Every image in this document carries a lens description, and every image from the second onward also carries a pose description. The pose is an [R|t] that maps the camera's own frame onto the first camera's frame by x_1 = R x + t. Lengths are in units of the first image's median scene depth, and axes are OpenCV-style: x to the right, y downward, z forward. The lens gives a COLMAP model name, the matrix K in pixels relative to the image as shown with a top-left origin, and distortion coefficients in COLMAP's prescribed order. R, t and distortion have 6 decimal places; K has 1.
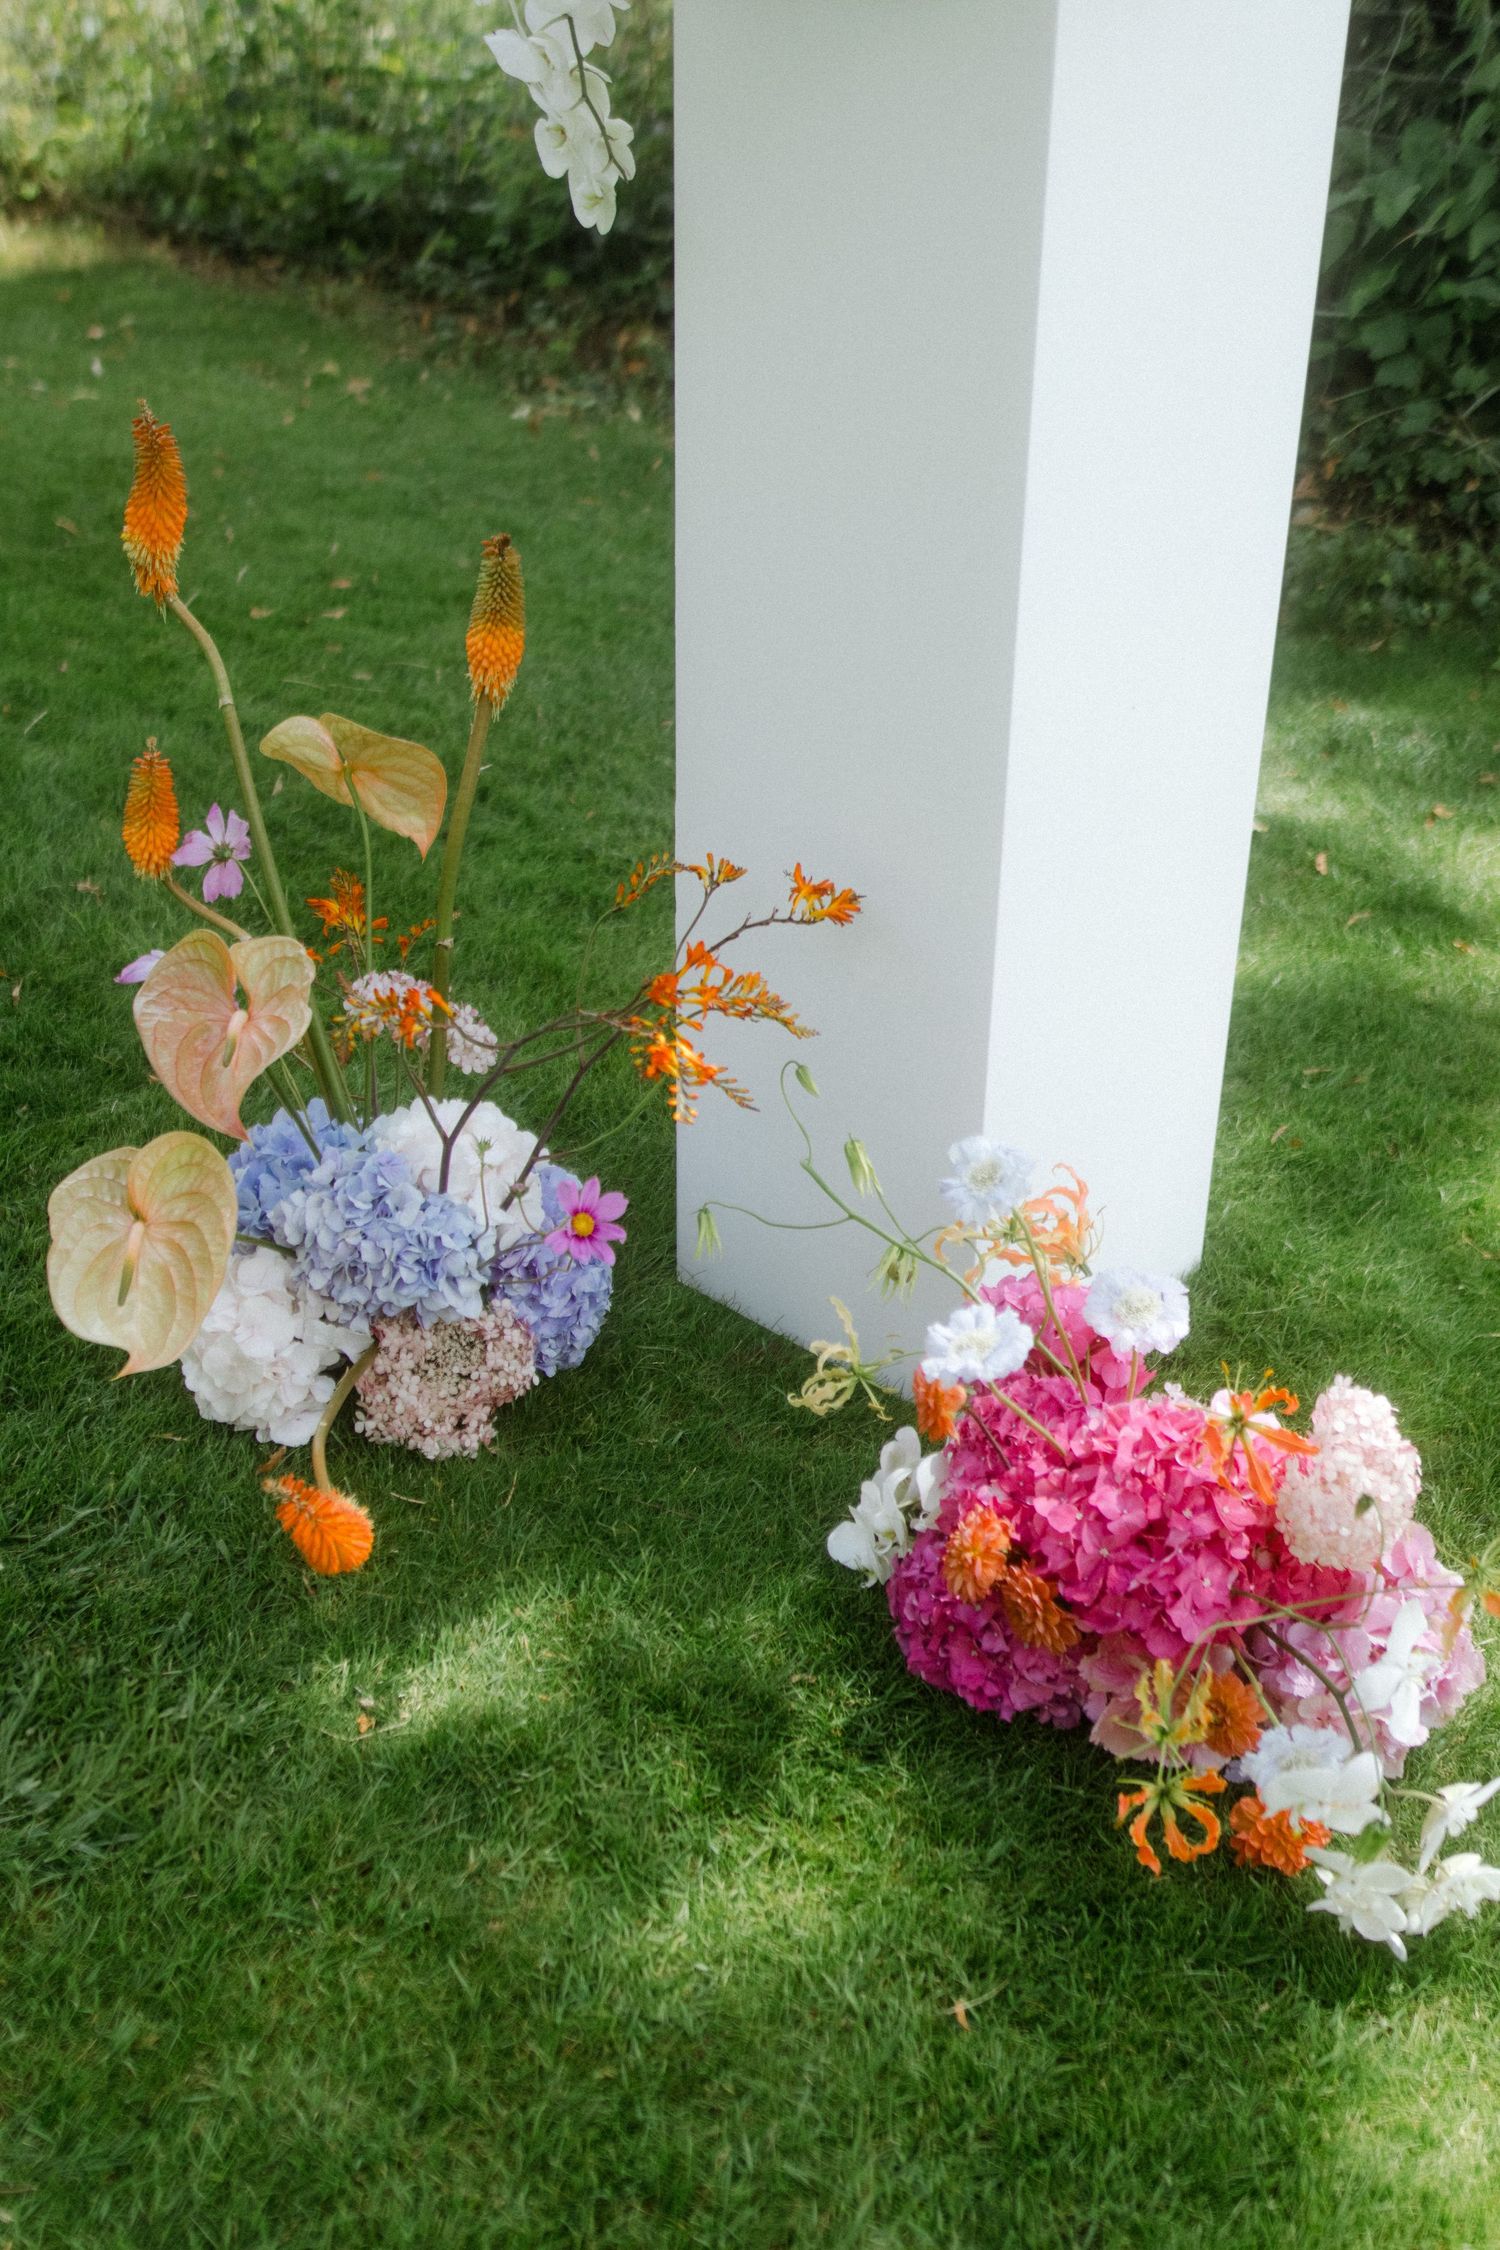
lens RADIAL K [[2542.3, 0, 743.3], [0, 2542.3, 1125.4], [0, 0, 1]] dist [-0.009198, 0.000000]
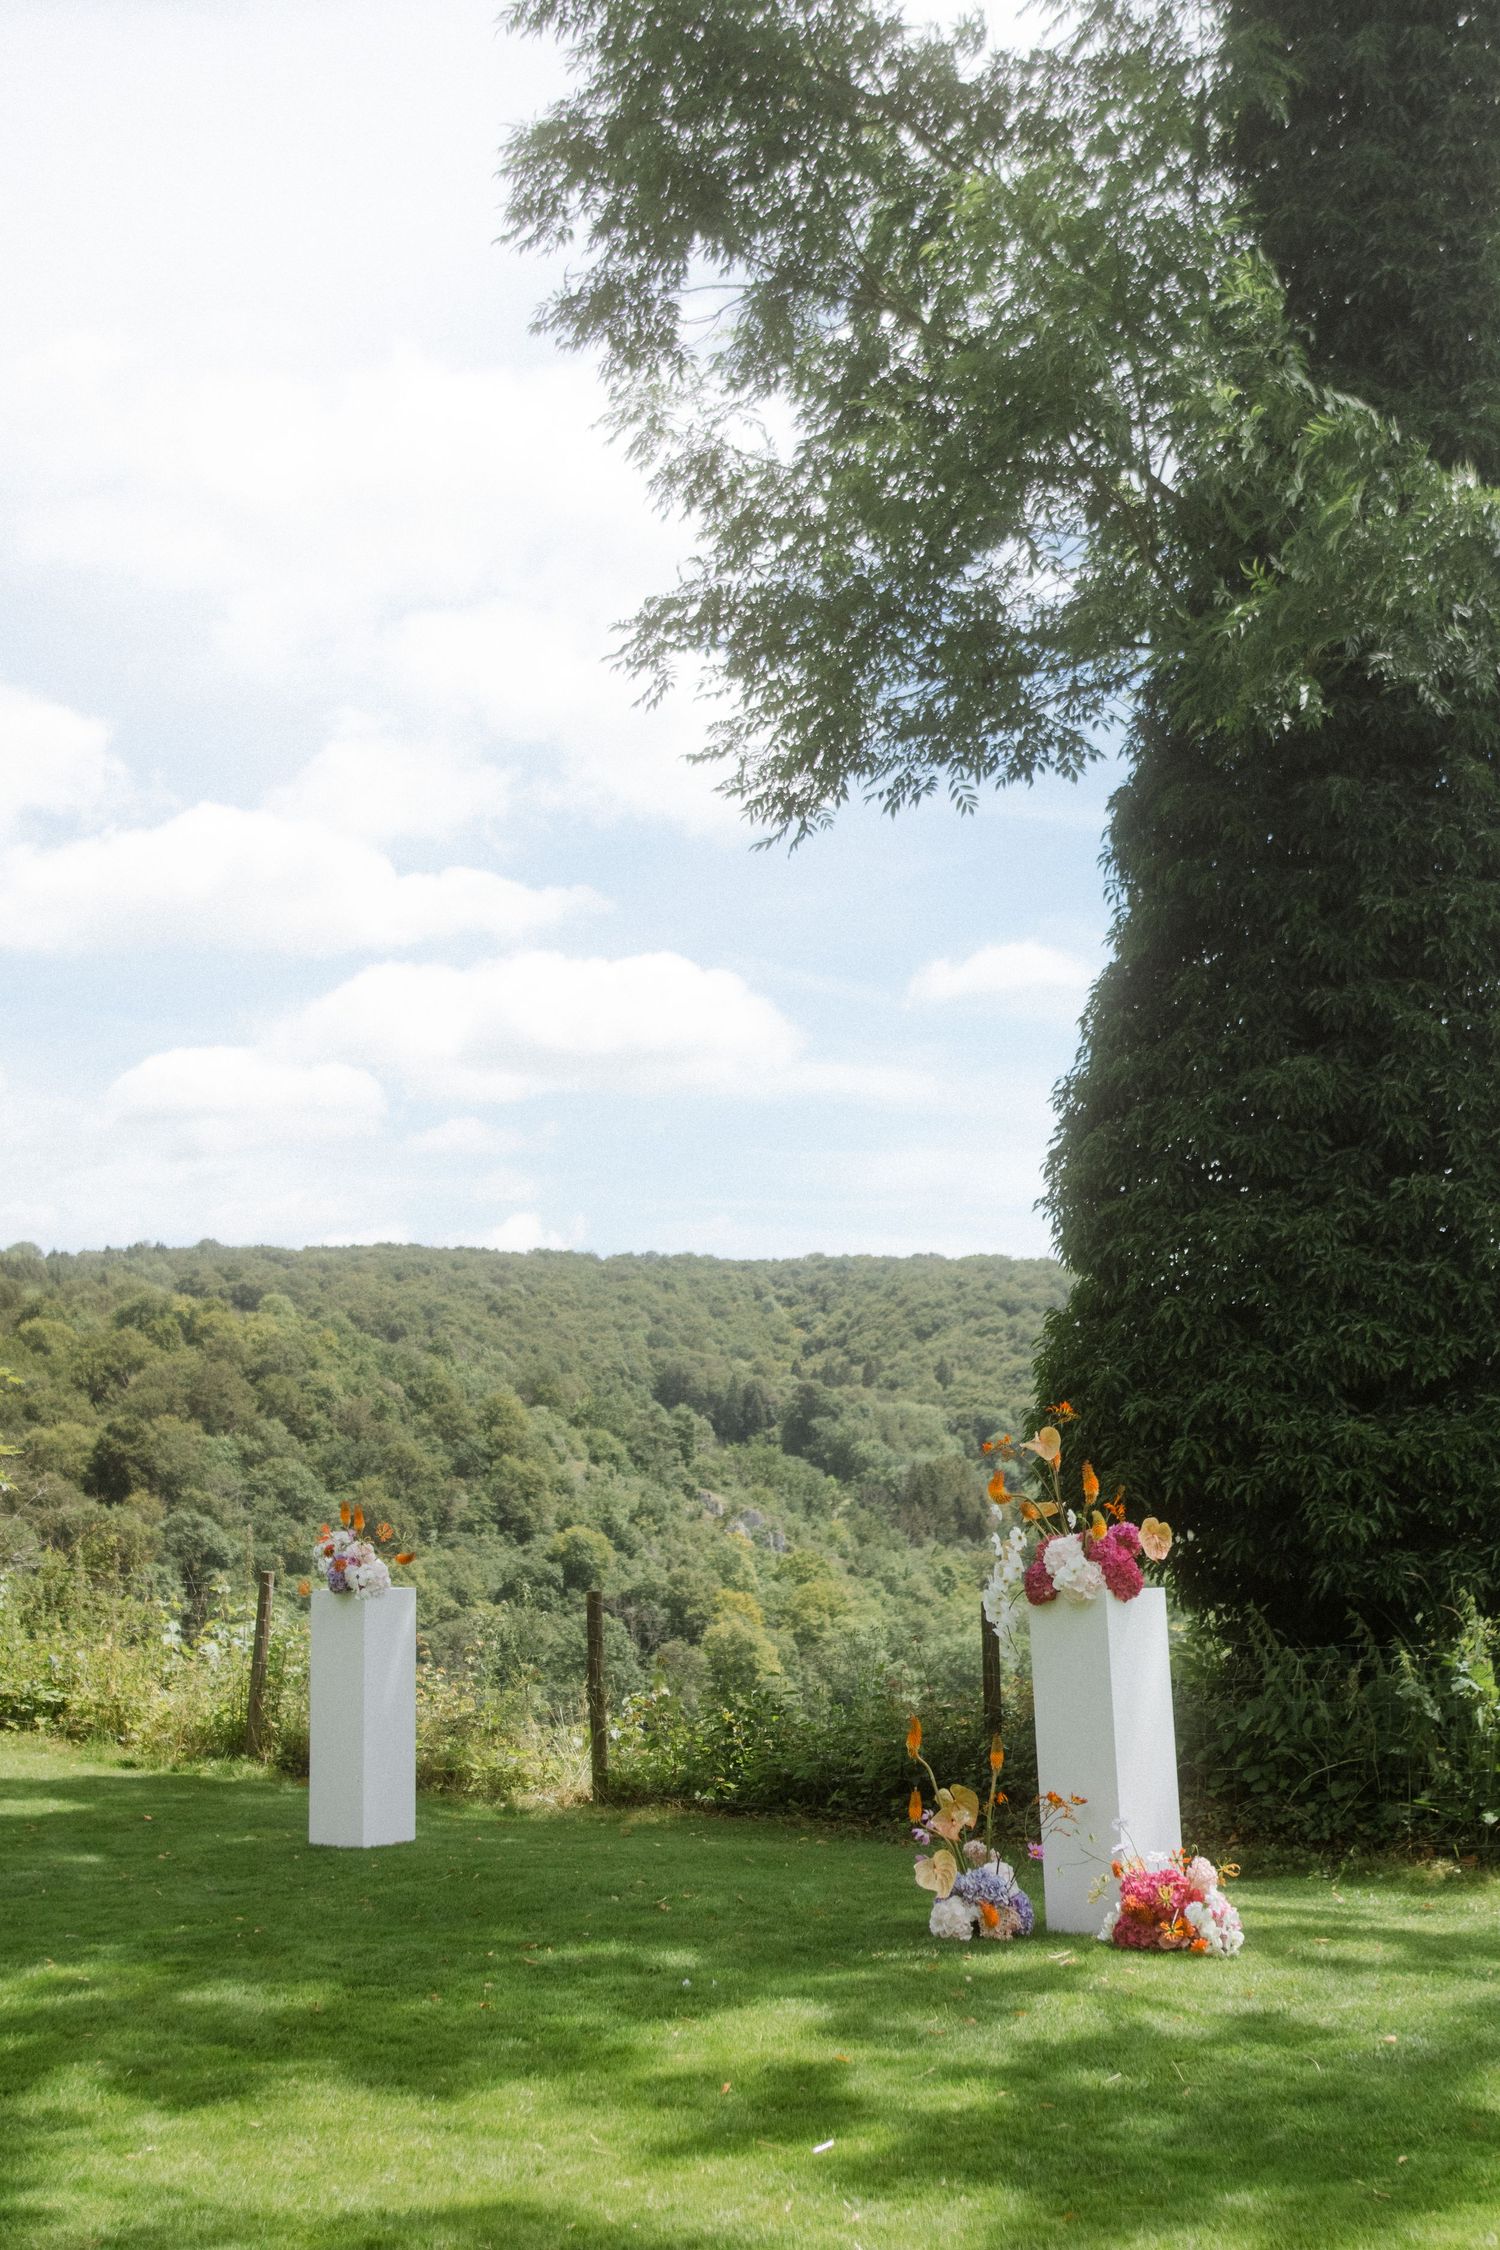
lens RADIAL K [[2542.3, 0, 736.5], [0, 2542.3, 1137.2], [0, 0, 1]] dist [-0.009198, 0.000000]
pose [[0.998446, -0.053093, -0.016953, -0.191450], [0.030522, 0.775383, -0.630753, 0.802018], [0.046634, 0.629255, 0.775798, -1.435336]]
